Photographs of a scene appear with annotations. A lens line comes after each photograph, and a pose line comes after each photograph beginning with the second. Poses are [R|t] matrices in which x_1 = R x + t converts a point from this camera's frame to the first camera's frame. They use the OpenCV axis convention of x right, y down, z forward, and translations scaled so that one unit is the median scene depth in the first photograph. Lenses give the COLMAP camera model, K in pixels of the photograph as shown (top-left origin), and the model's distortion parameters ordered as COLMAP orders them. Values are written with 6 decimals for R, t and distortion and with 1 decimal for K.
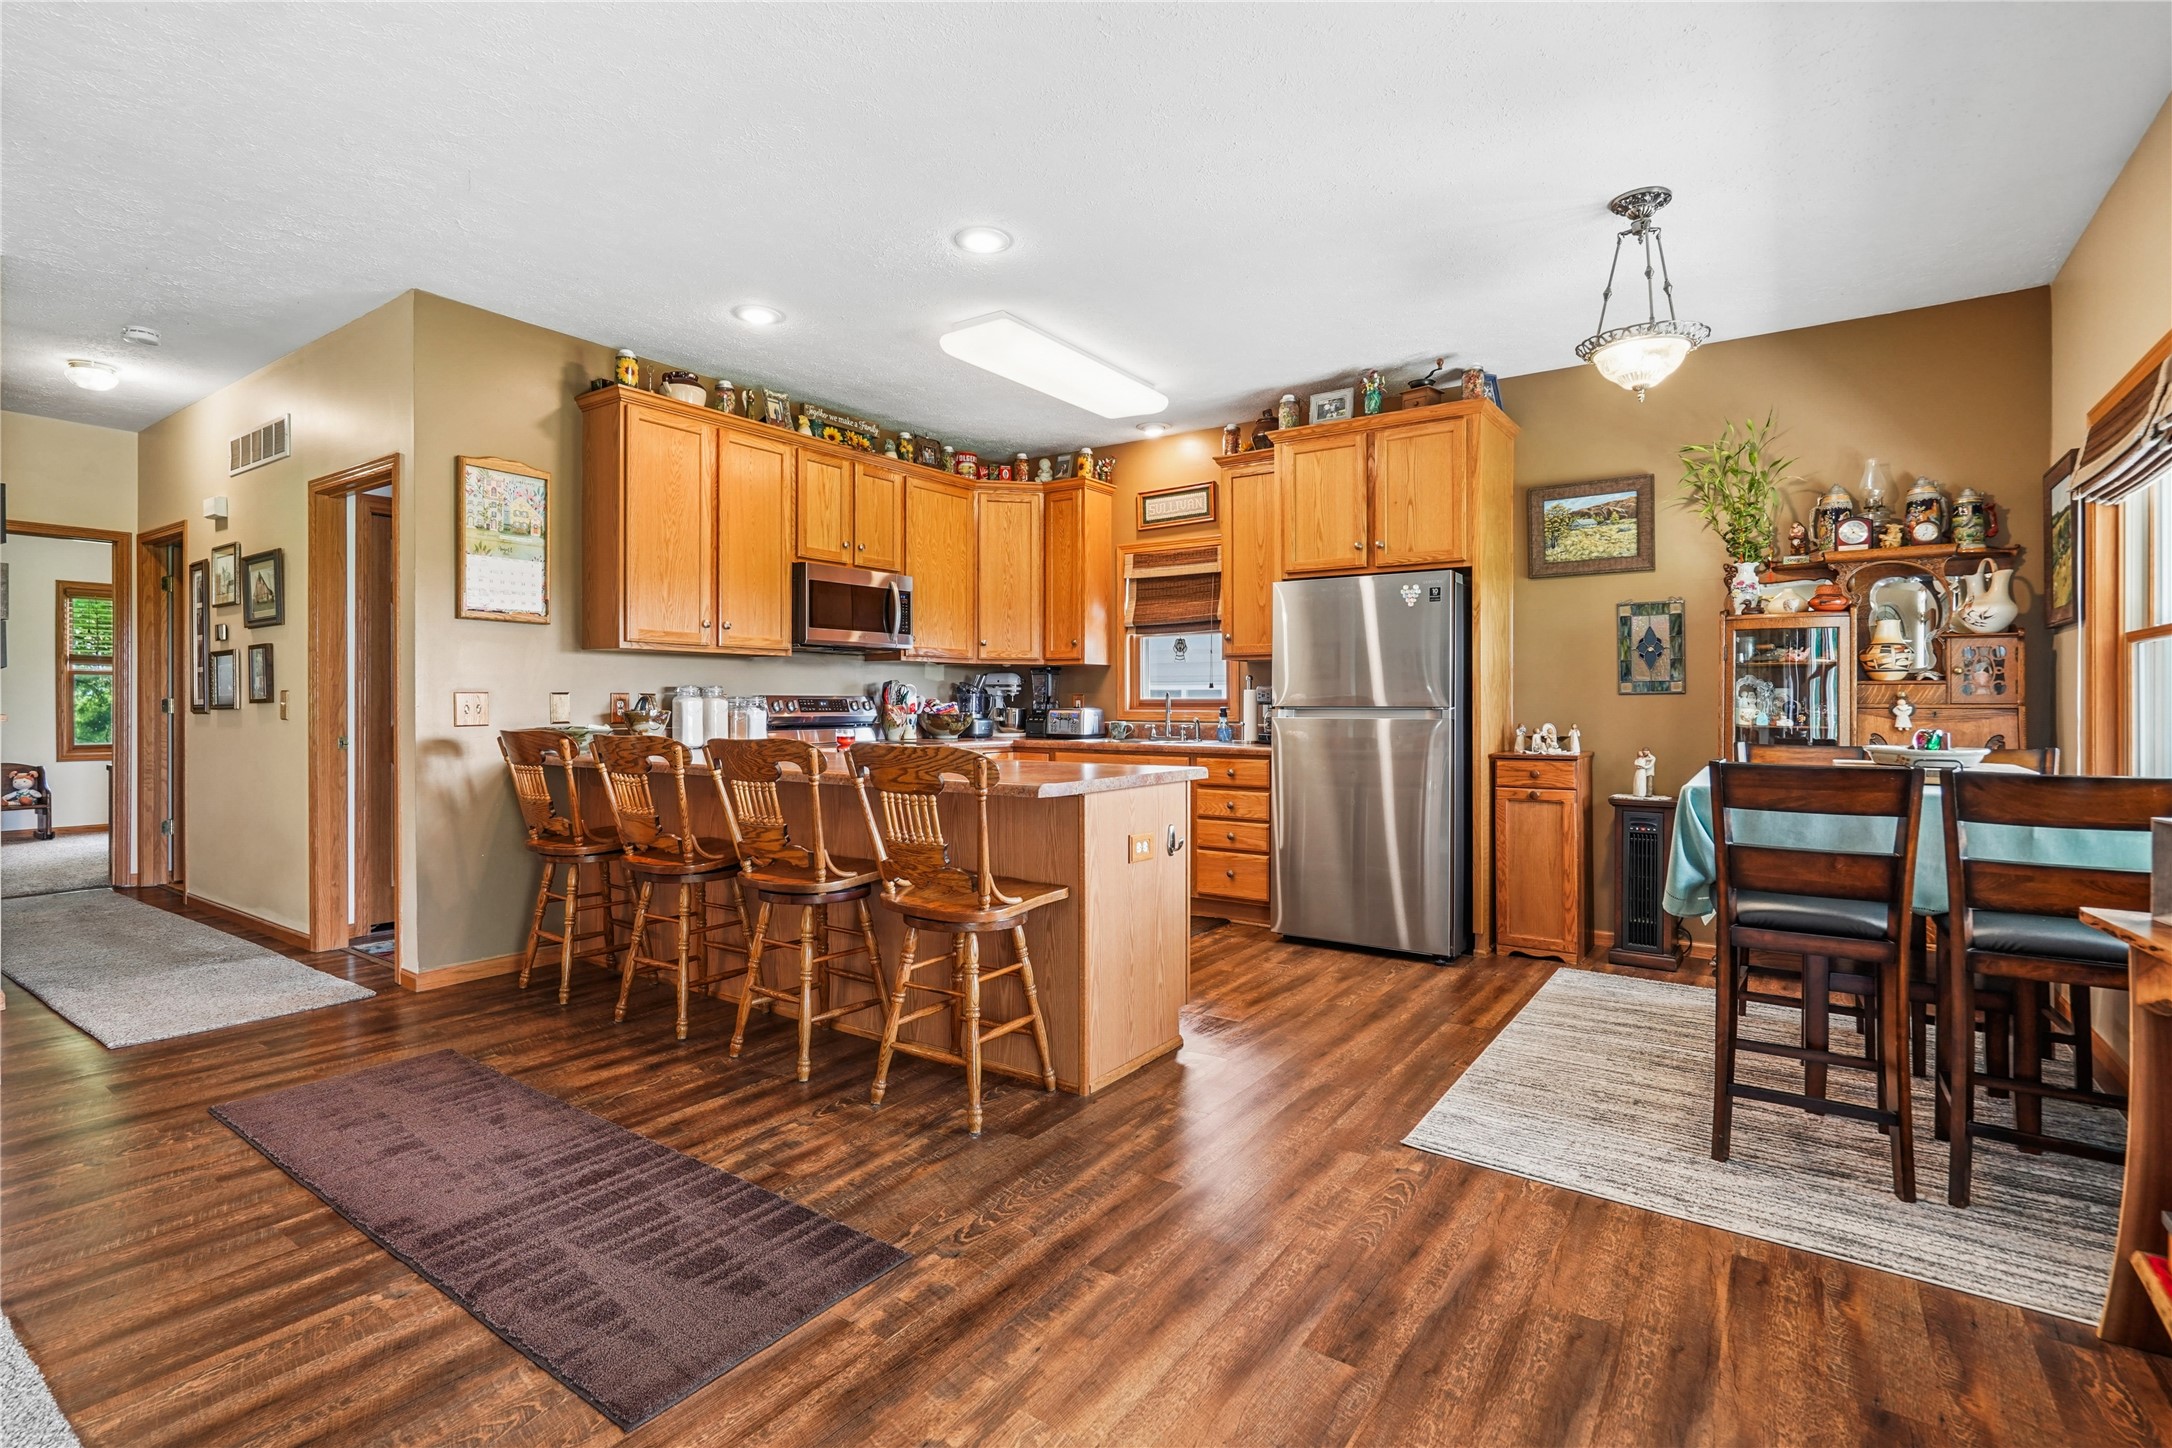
lens RADIAL K [[1023.1, 0, 1073.5], [0, 1023.1, 703.7], [0, 0, 1]] dist [0.002129, 0.000143]
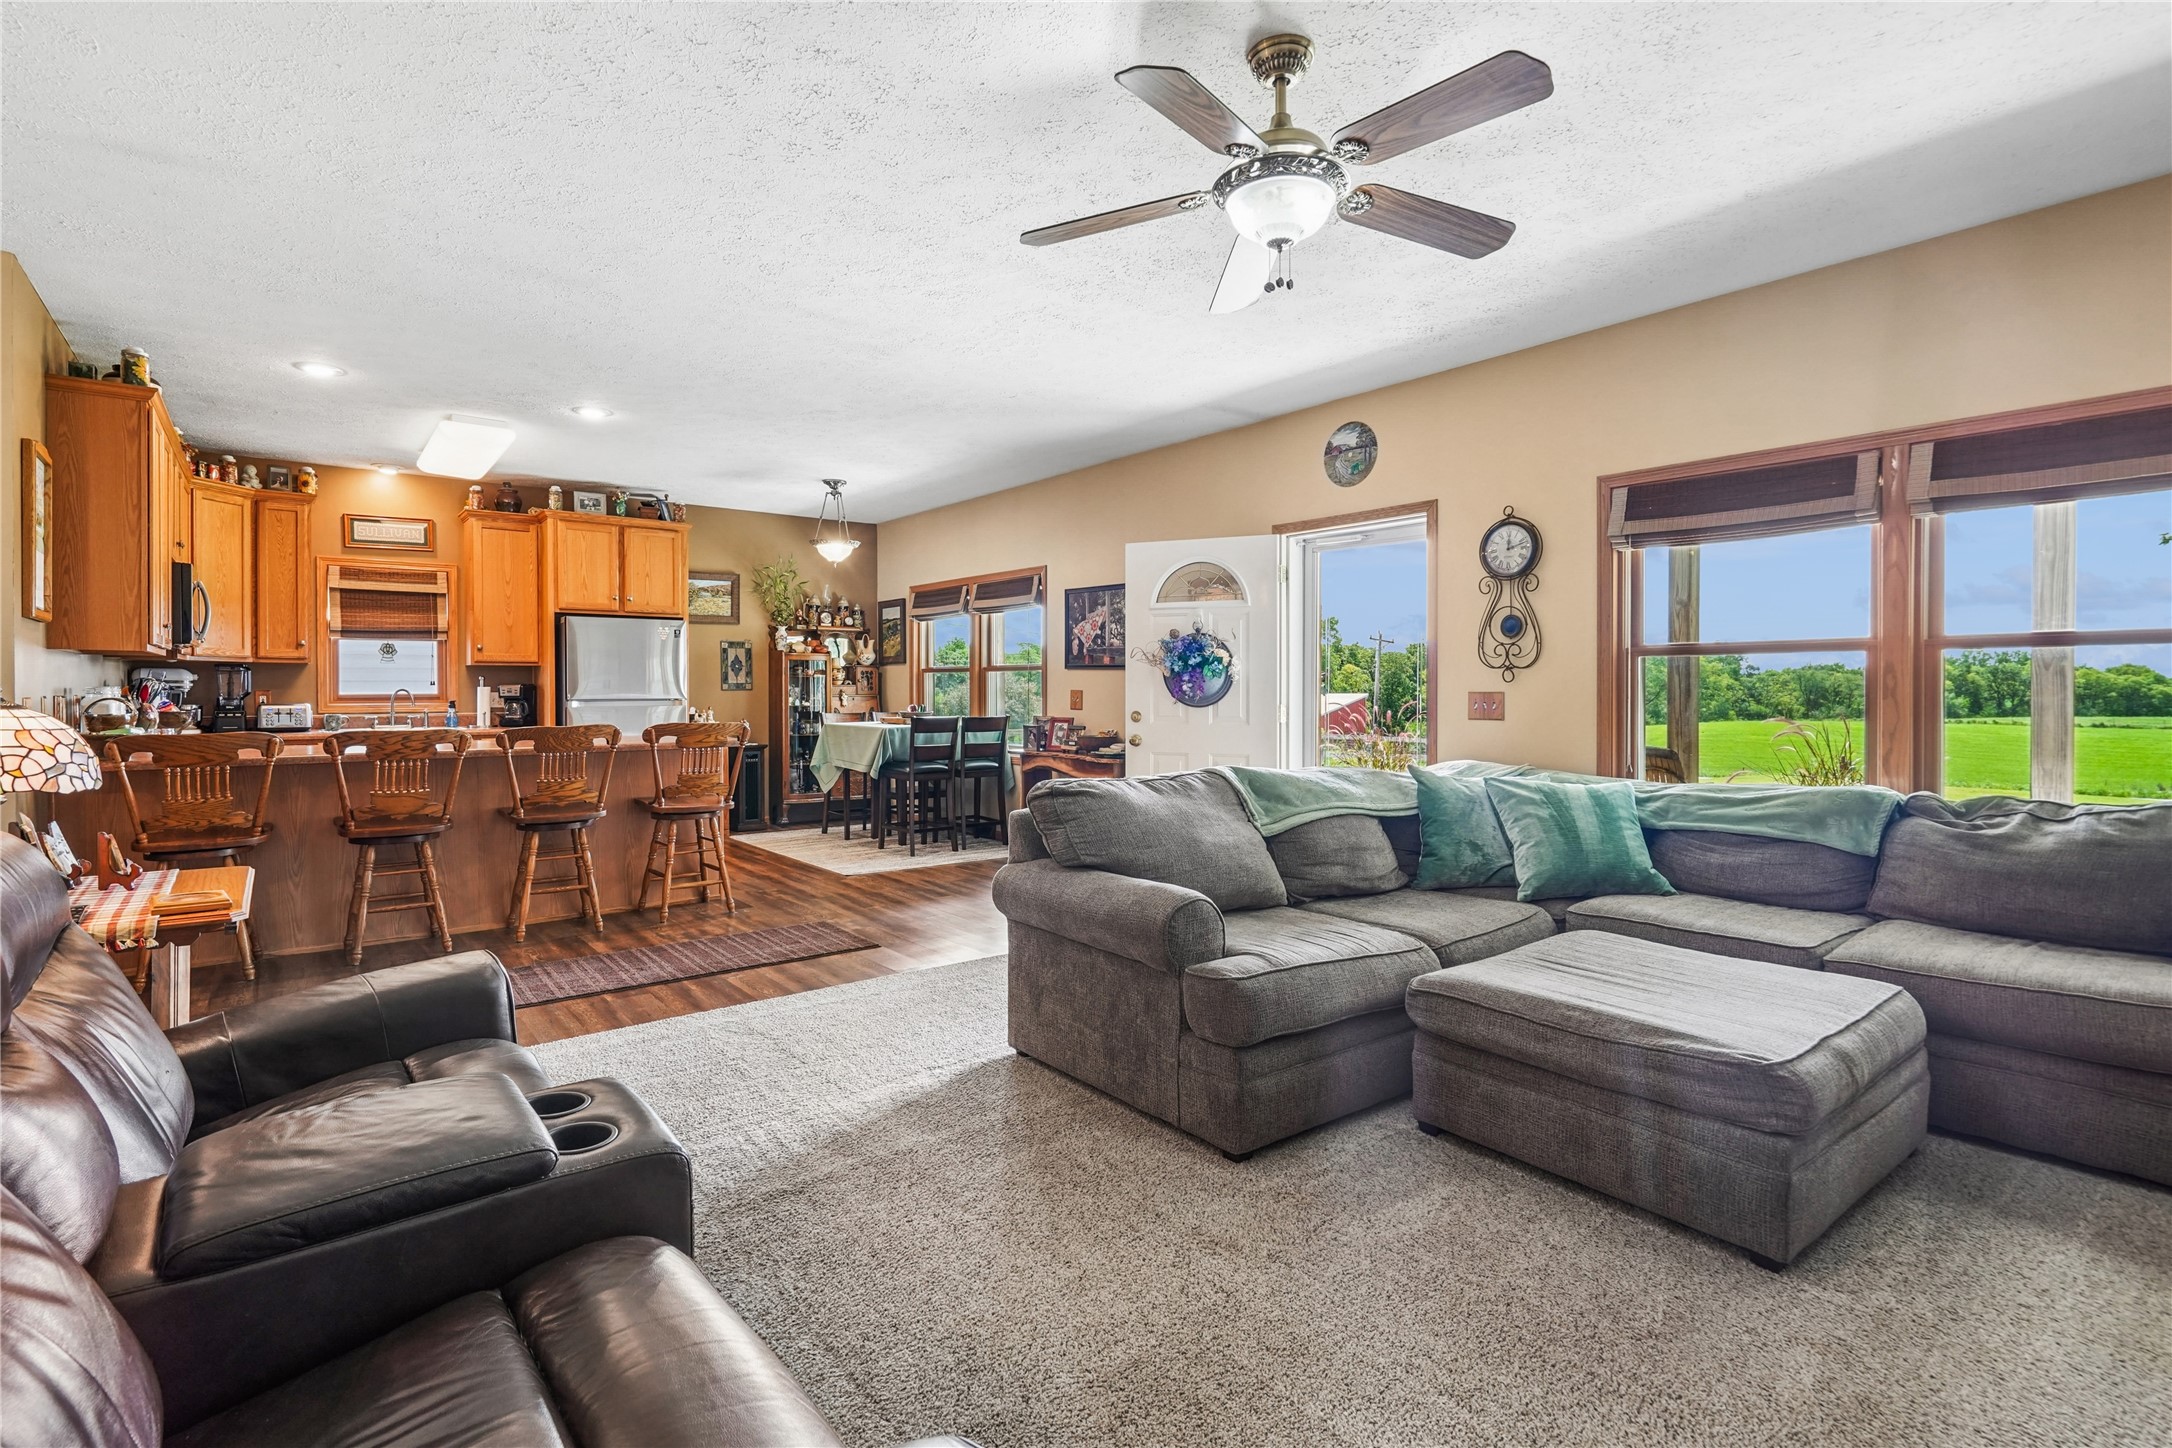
lens RADIAL K [[1023.1, 0, 1073.5], [0, 1023.1, 703.7], [0, 0, 1]] dist [0.002129, 0.000143]
pose [[0.294550, -0.019207, 0.955443, -0.843060], [0.001423, 0.999806, 0.019660, -0.016571], [-0.955635, -0.004431, 0.294520, -0.119018]]
